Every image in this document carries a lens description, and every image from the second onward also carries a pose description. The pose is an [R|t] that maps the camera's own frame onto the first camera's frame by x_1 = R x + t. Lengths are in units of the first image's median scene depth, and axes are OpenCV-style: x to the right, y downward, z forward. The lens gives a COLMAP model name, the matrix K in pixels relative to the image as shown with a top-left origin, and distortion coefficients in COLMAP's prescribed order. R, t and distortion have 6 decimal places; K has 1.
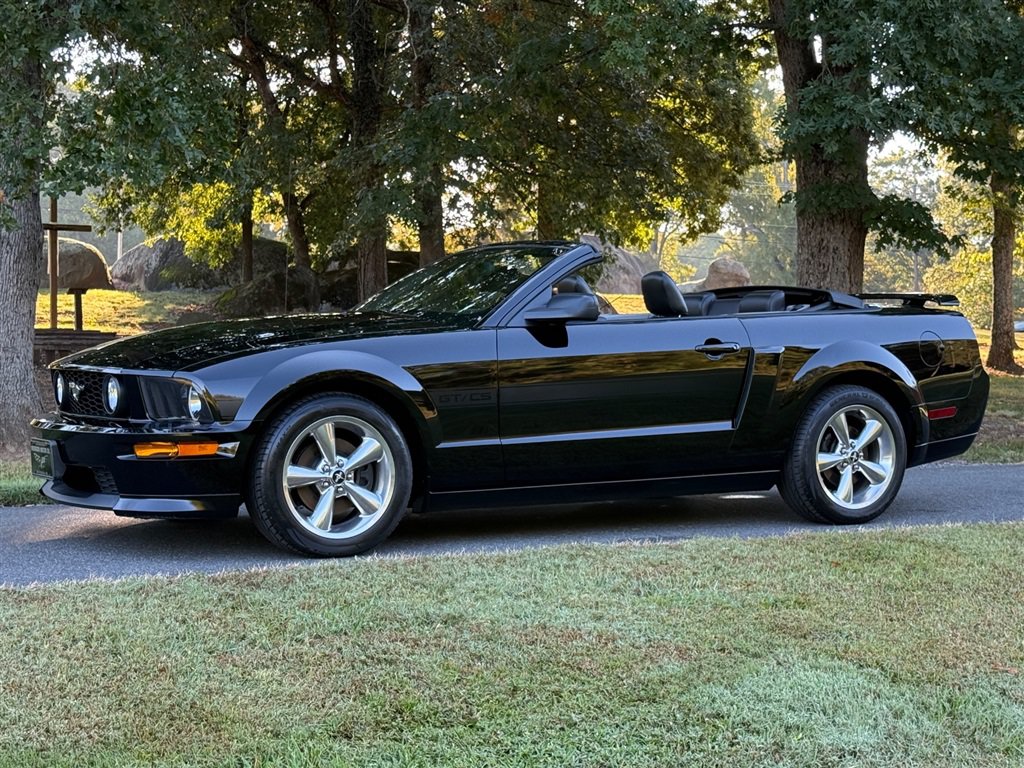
lens RADIAL K [[1843.0, 0, 517.2], [0, 1843.0, 385.6], [0, 0, 1]] dist [0.203720, -0.366890]
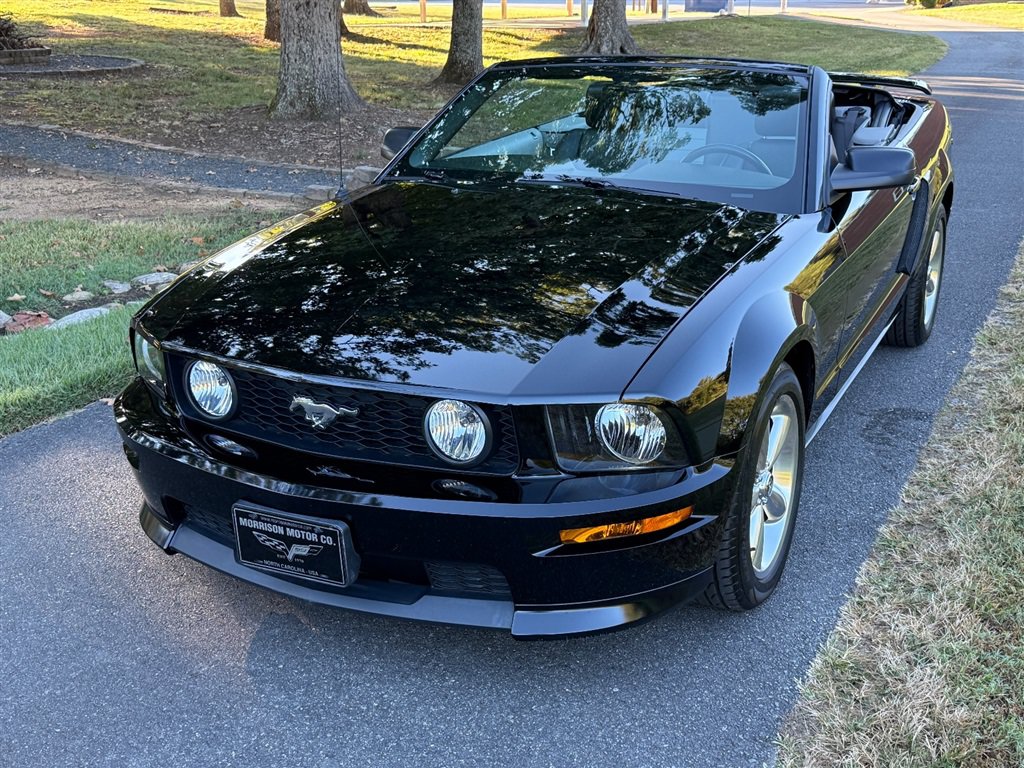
lens RADIAL K [[1220.5, 0, 512.0], [0, 1220.5, 384.0], [0, 0, 1]] dist [0.031825, -0.040375]
pose [[0.835642, -0.181037, 0.518582, -0.364143], [0.024561, 0.955494, 0.293985, -0.107366], [-0.548725, -0.232930, 0.802898, 0.655493]]
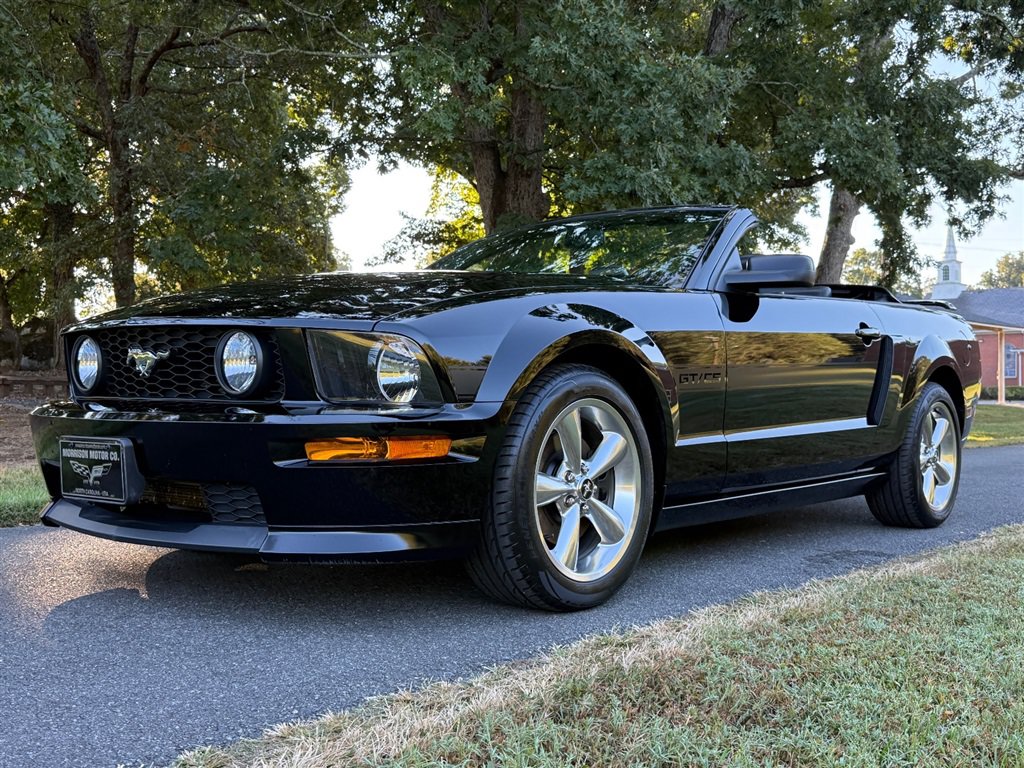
lens RADIAL K [[1095.0, 0, 510.0], [0, 1095.0, 376.1], [0, 0, 1]] dist [0.189978, -0.468319]
pose [[0.940185, 0.013622, 0.340392, -0.240748], [0.001119, 0.999071, -0.043074, 0.023531], [-0.340662, 0.040879, 0.939297, 0.583589]]
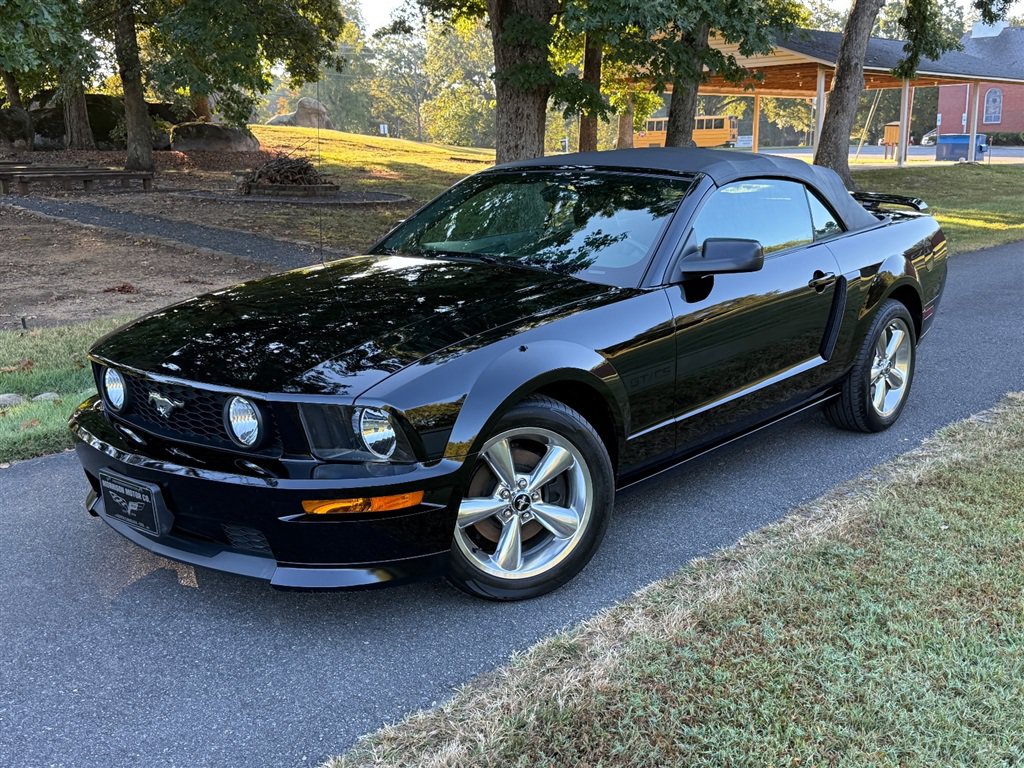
lens RADIAL K [[1096.3, 0, 517.0], [0, 1096.3, 386.1], [0, 0, 1]] dist [0.187183, -0.437210]
pose [[0.944983, -0.081002, 0.316931, -0.235896], [0.019171, 0.980905, 0.193540, -0.084191], [-0.326557, -0.176816, 0.928492, 0.528743]]
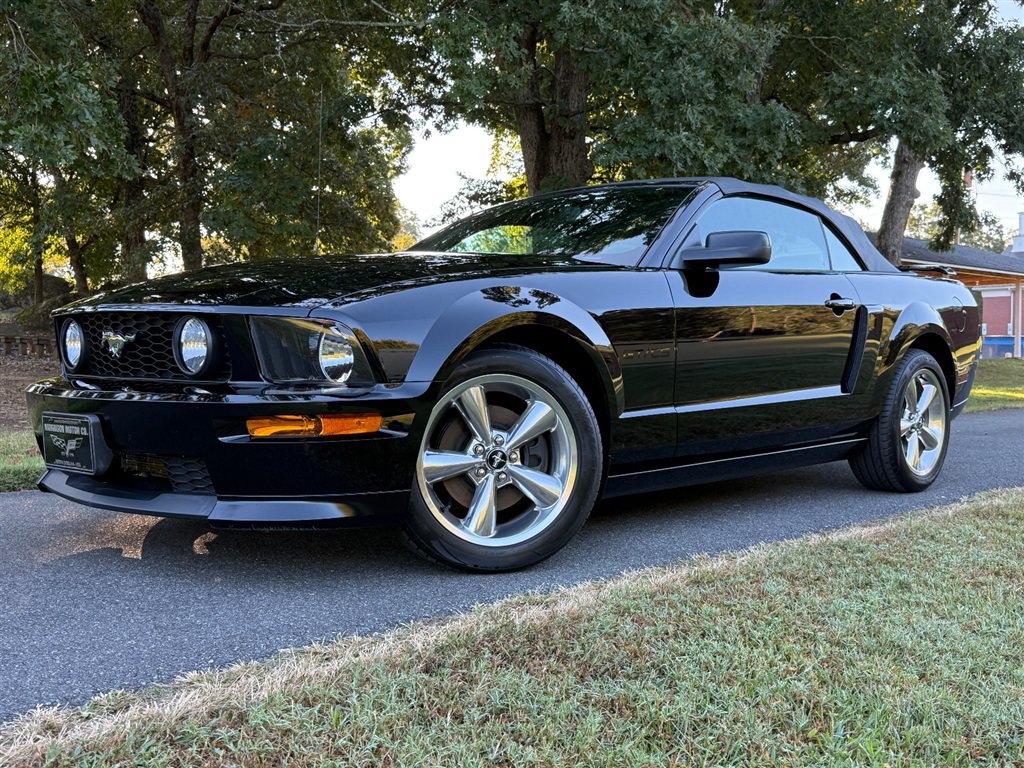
lens RADIAL K [[1095.0, 0, 510.0], [0, 1095.0, 376.1], [0, 0, 1]] dist [0.189978, -0.468319]
pose [[0.960554, -0.003674, 0.278069, -0.204715], [0.005142, 0.999976, -0.004548, 0.017067], [-0.278045, 0.005799, 0.960550, 0.544997]]
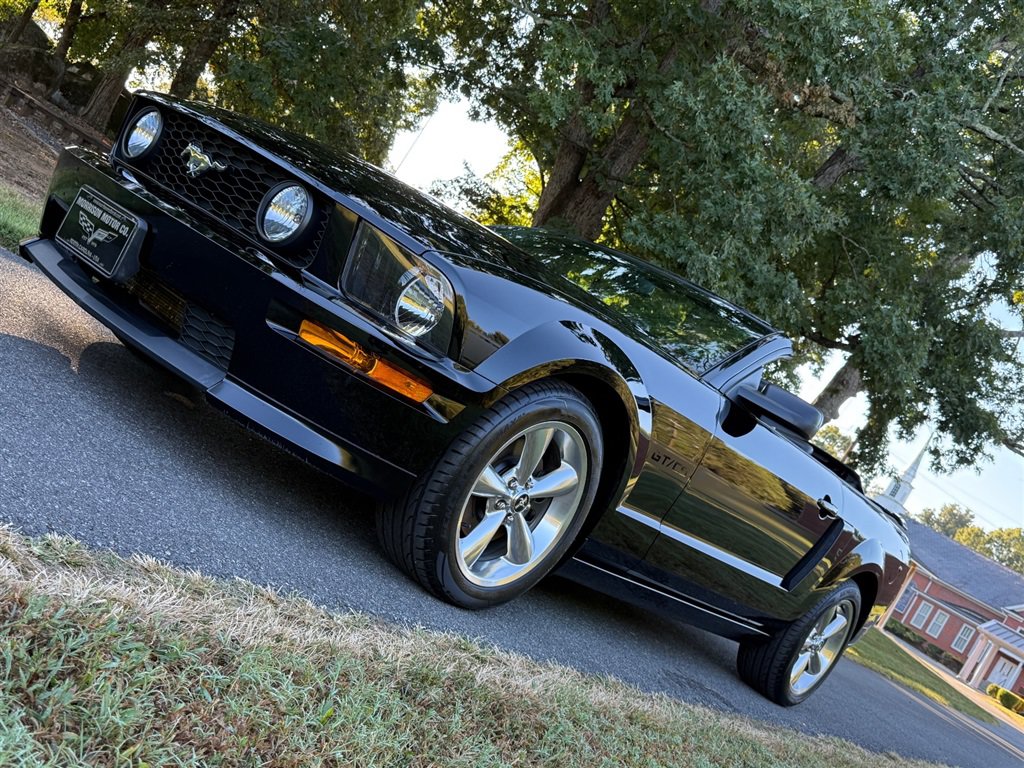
lens RADIAL K [[1095.0, 0, 510.0], [0, 1095.0, 376.1], [0, 0, 1]] dist [0.189978, -0.468319]
pose [[0.790809, 0.483663, 0.375089, -0.250949], [-0.504900, 0.861903, -0.046898, 0.028203], [-0.345973, -0.152295, 0.925802, 0.592284]]
